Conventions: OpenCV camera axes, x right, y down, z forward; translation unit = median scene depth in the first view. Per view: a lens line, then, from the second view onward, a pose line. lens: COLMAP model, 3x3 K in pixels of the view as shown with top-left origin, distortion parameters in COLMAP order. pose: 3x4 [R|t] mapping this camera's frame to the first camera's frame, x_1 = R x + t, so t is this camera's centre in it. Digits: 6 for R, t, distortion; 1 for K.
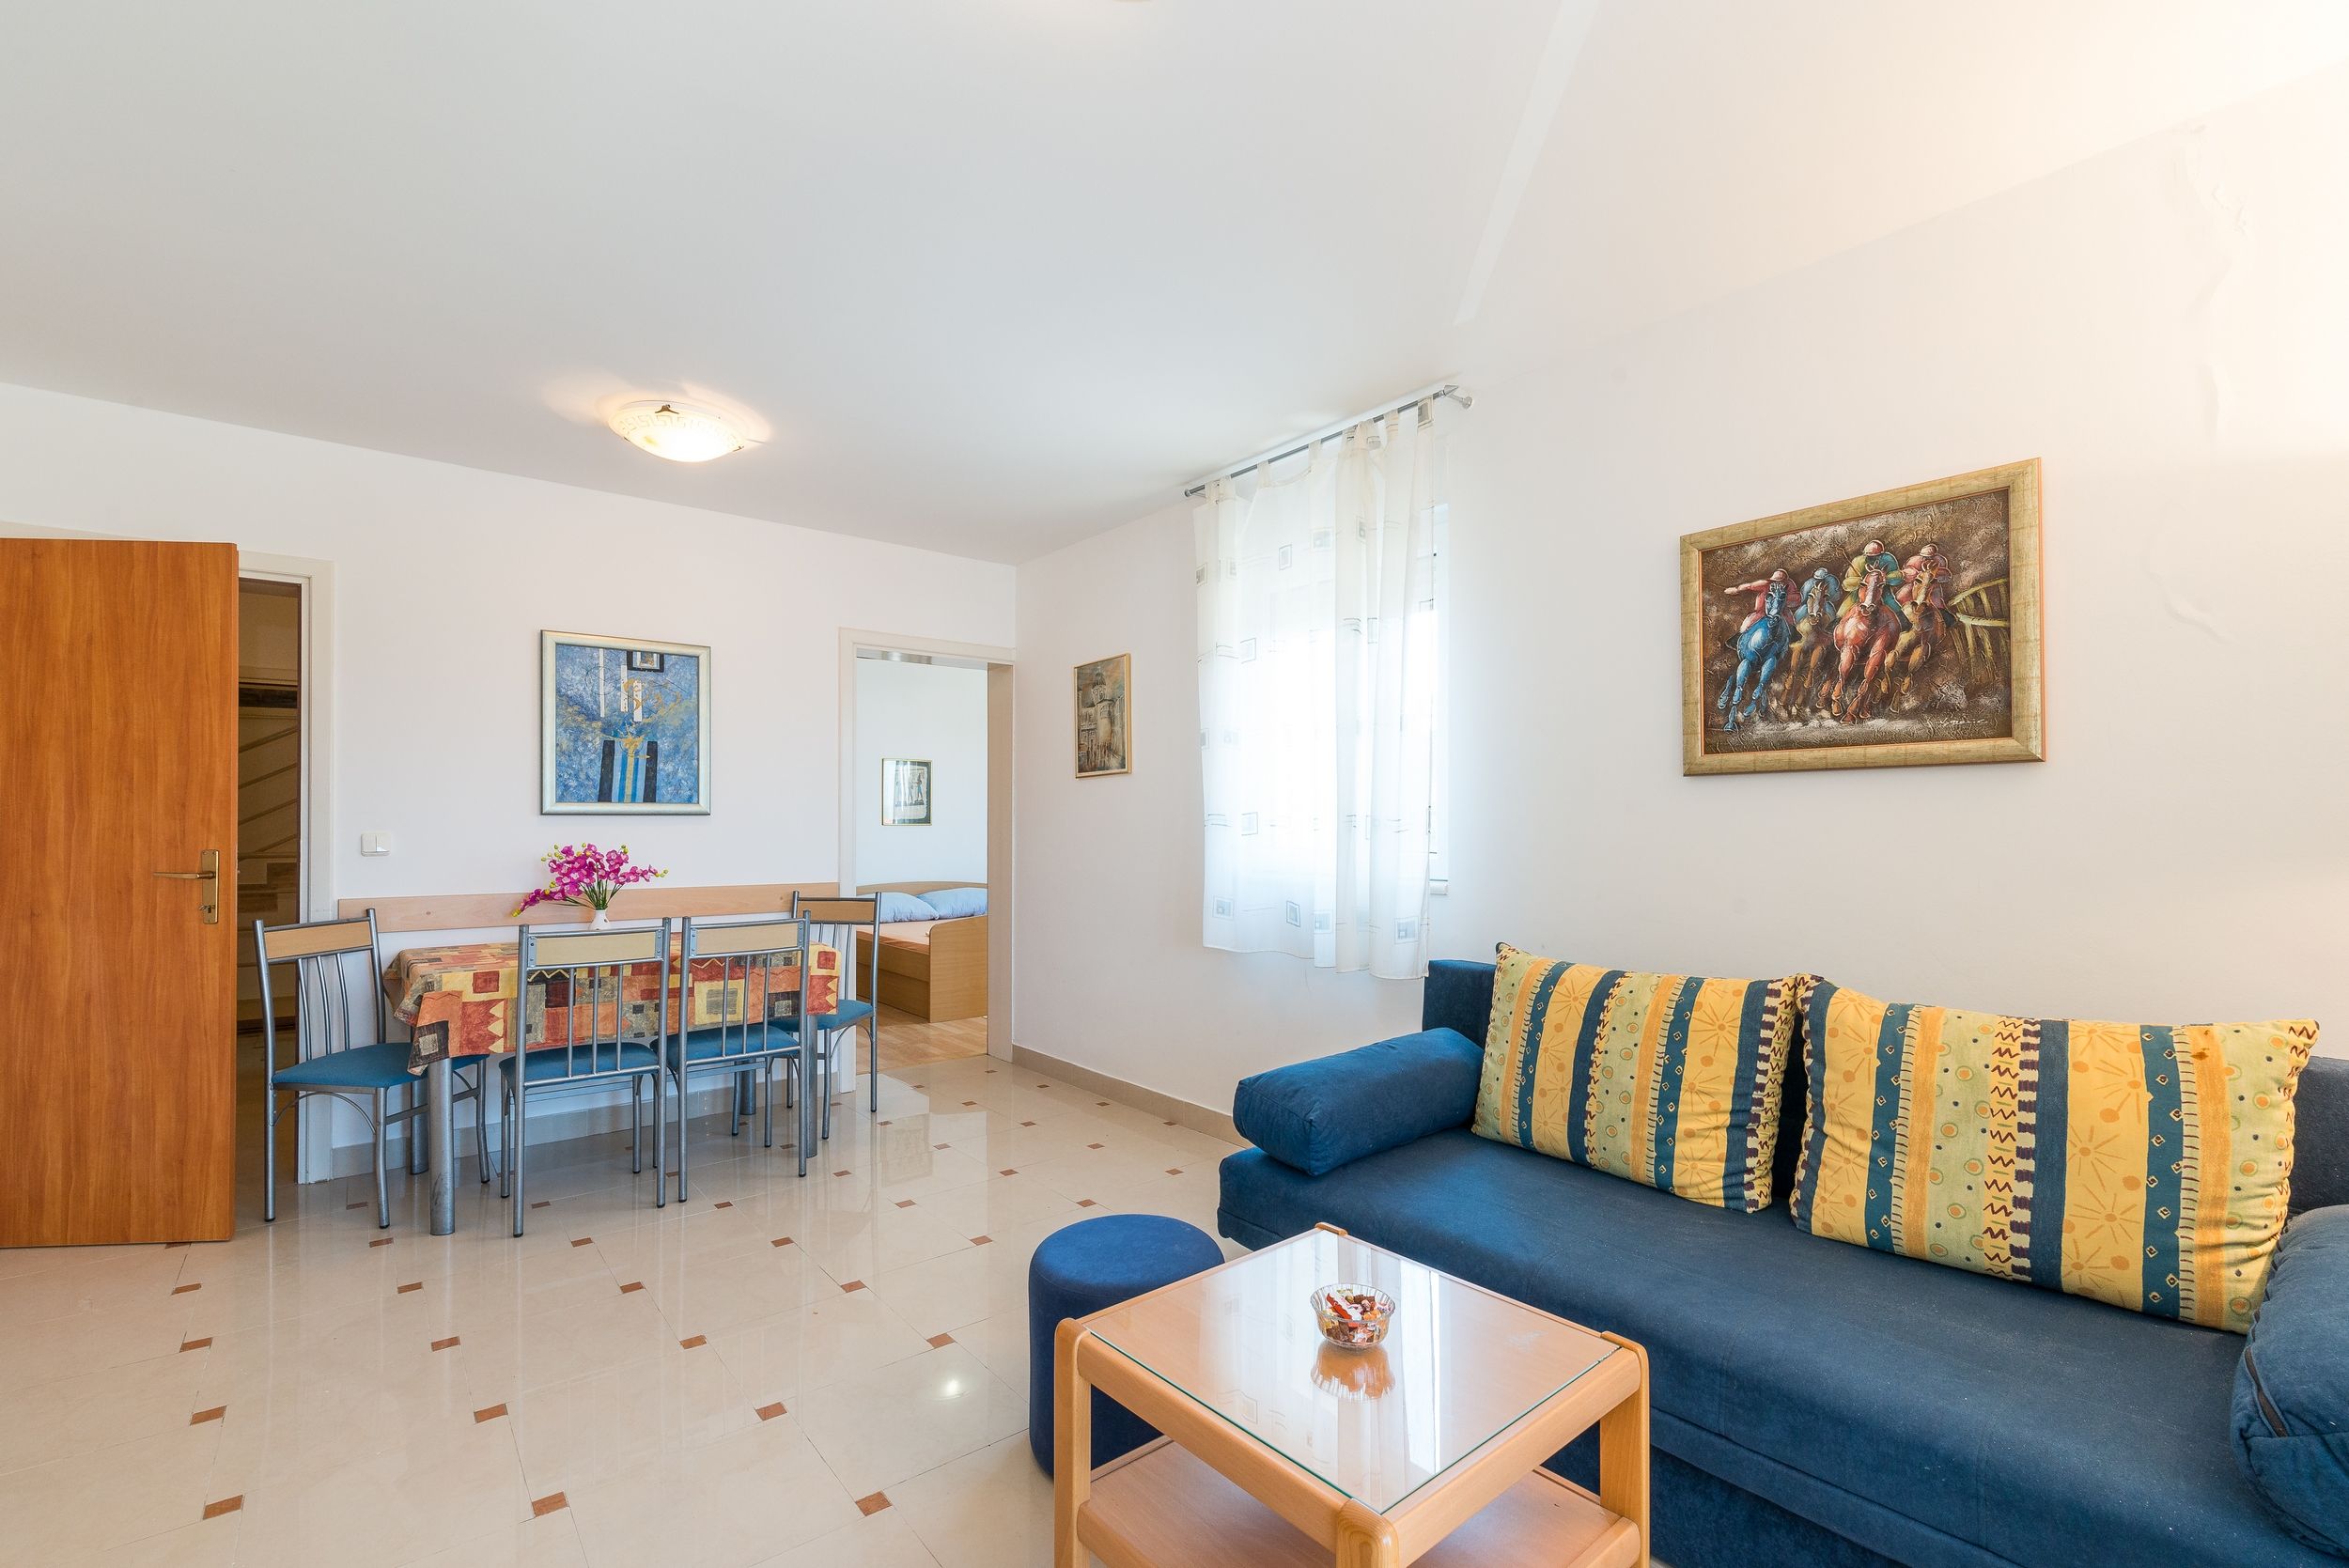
lens RADIAL K [[1046.3, 0, 1176.0], [0, 1046.3, 809.9], [0, 0, 1]] dist [0.000781, 0.000014]
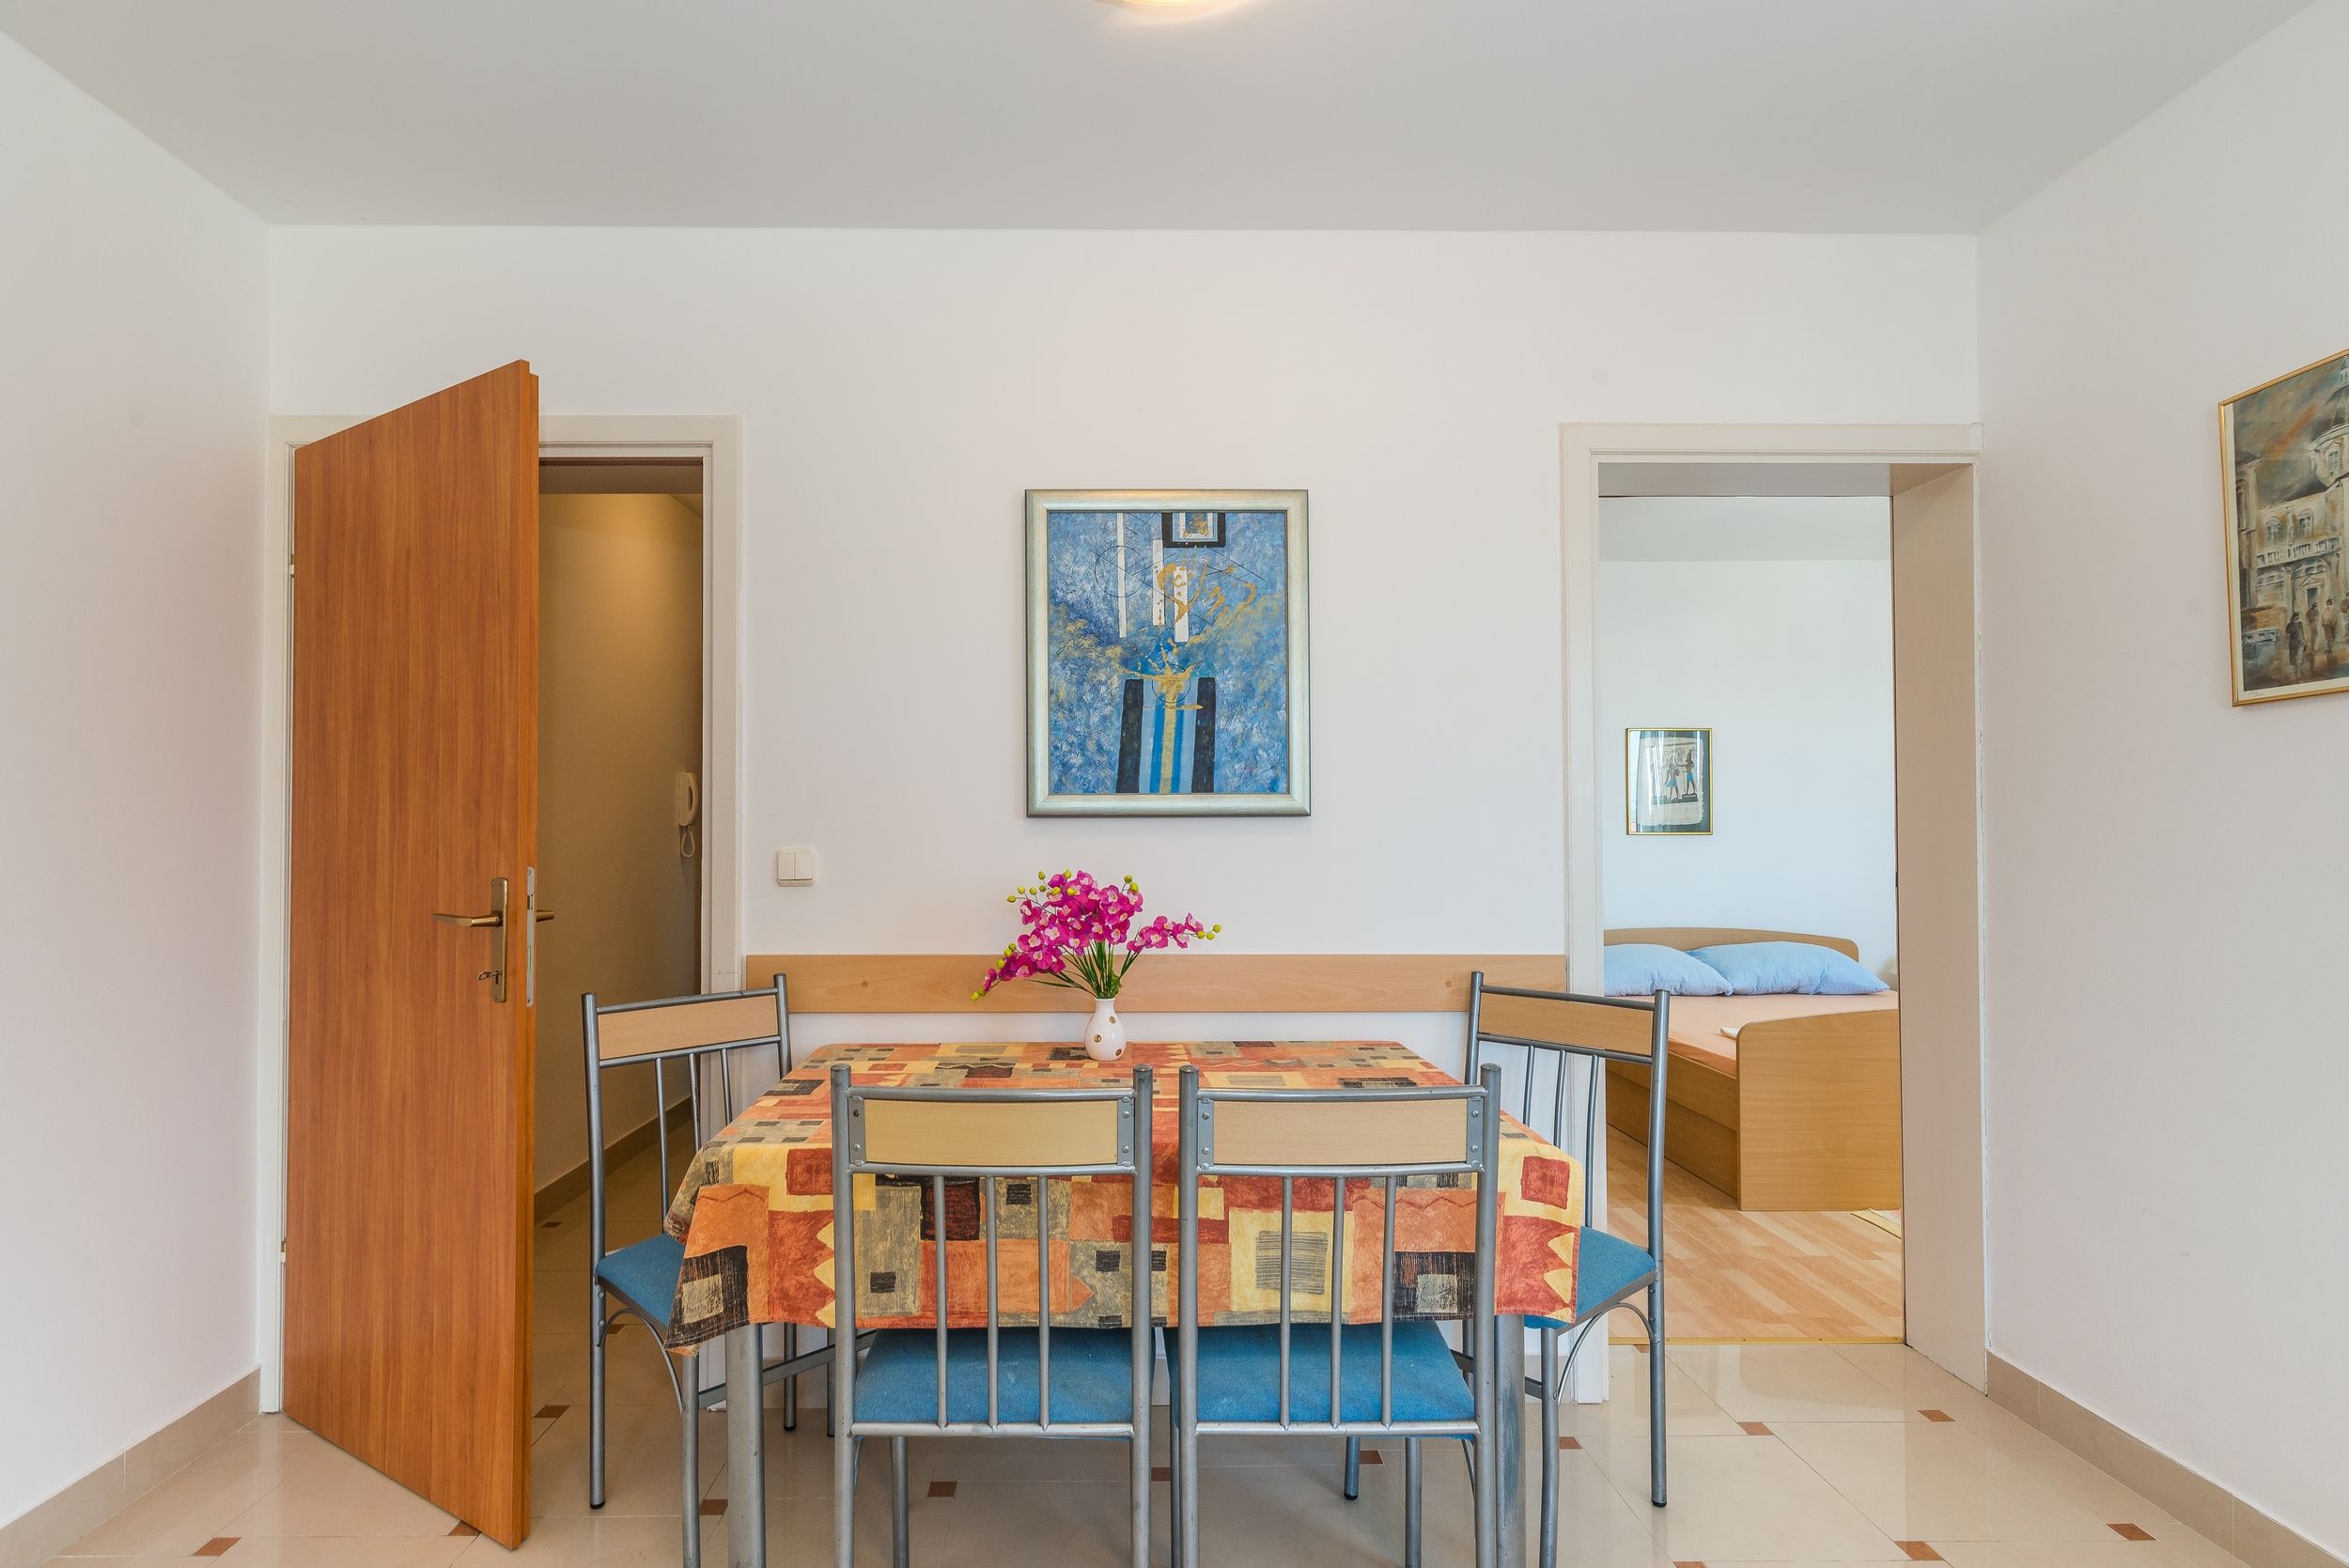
lens RADIAL K [[1162.5, 0, 1114.0], [0, 1162.5, 816.7], [0, 0, 1]] dist [0.002416, 0.000356]
pose [[0.784047, -0.009945, -0.620621, -0.177931], [0.010074, 0.999944, -0.003297, 0.006774], [0.620619, -0.003668, 0.784104, 0.527059]]
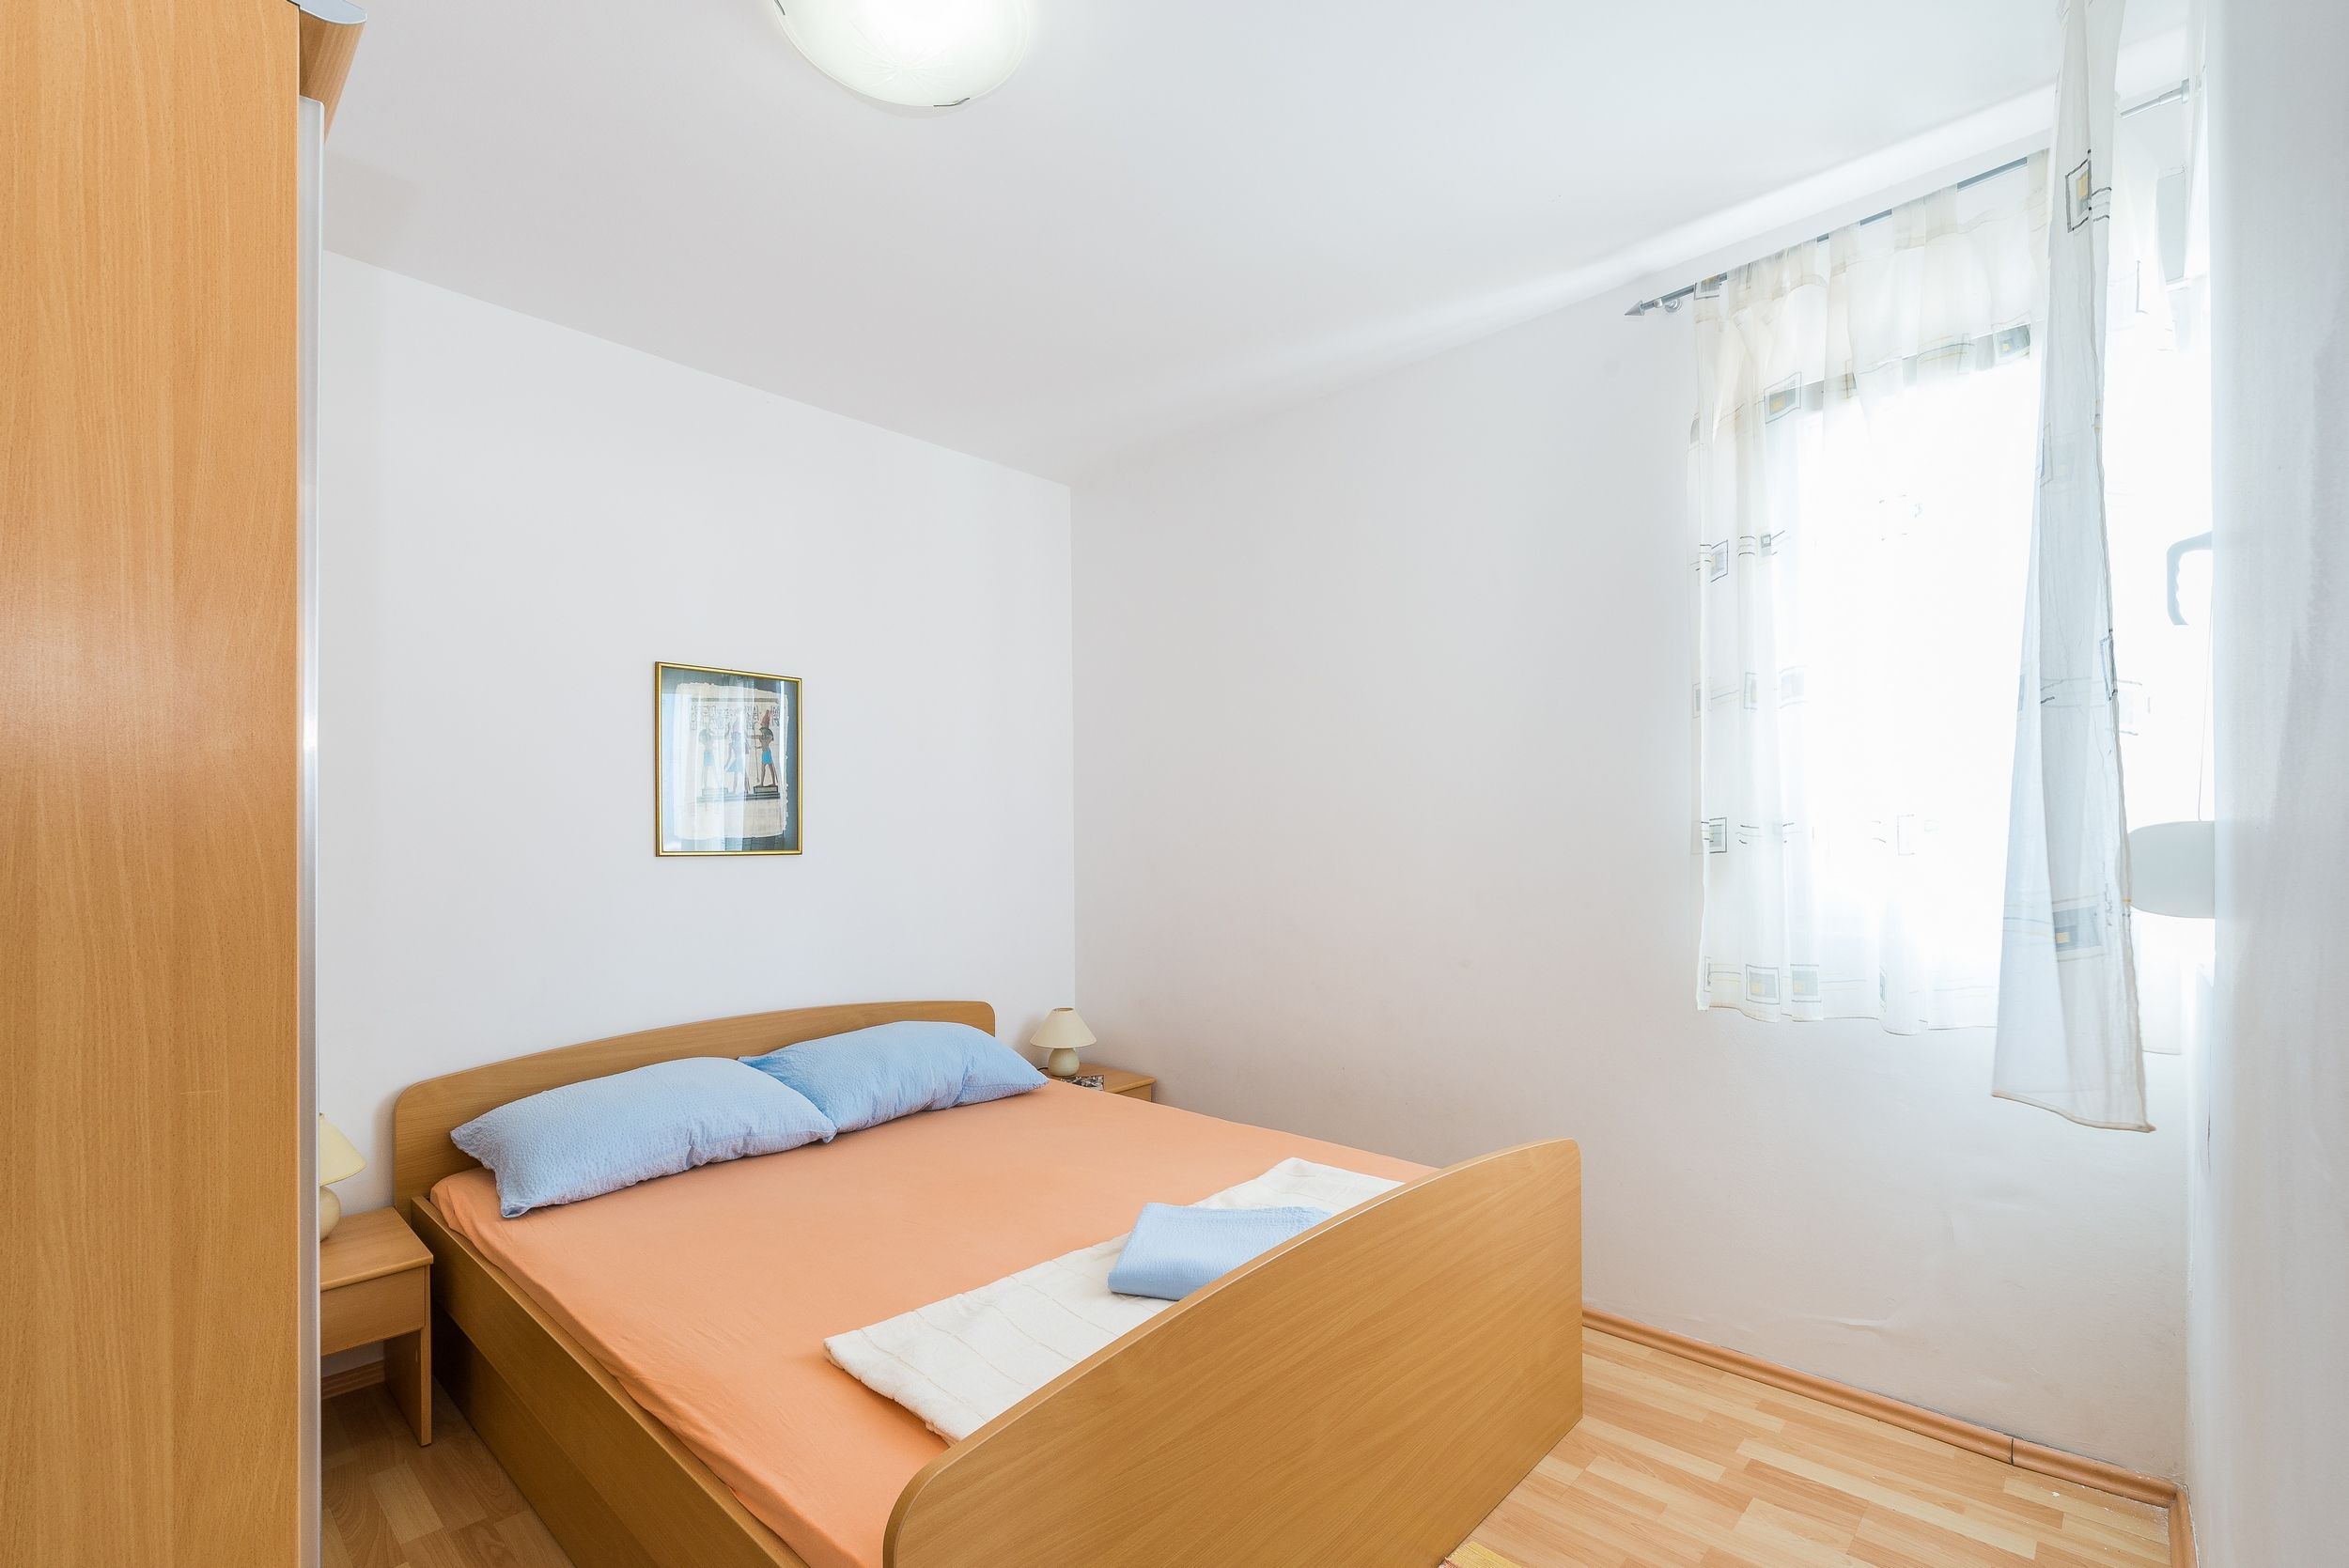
lens RADIAL K [[1041.2, 0, 1172.9], [0, 1041.2, 837.4], [0, 0, 1]] dist [0.000175, -0.000017]
pose [[0.988223, -0.000456, 0.153020, -0.329395], [-0.000536, 0.999979, 0.006444, 0.013560], [-0.153020, -0.006450, 0.988202, 1.270488]]
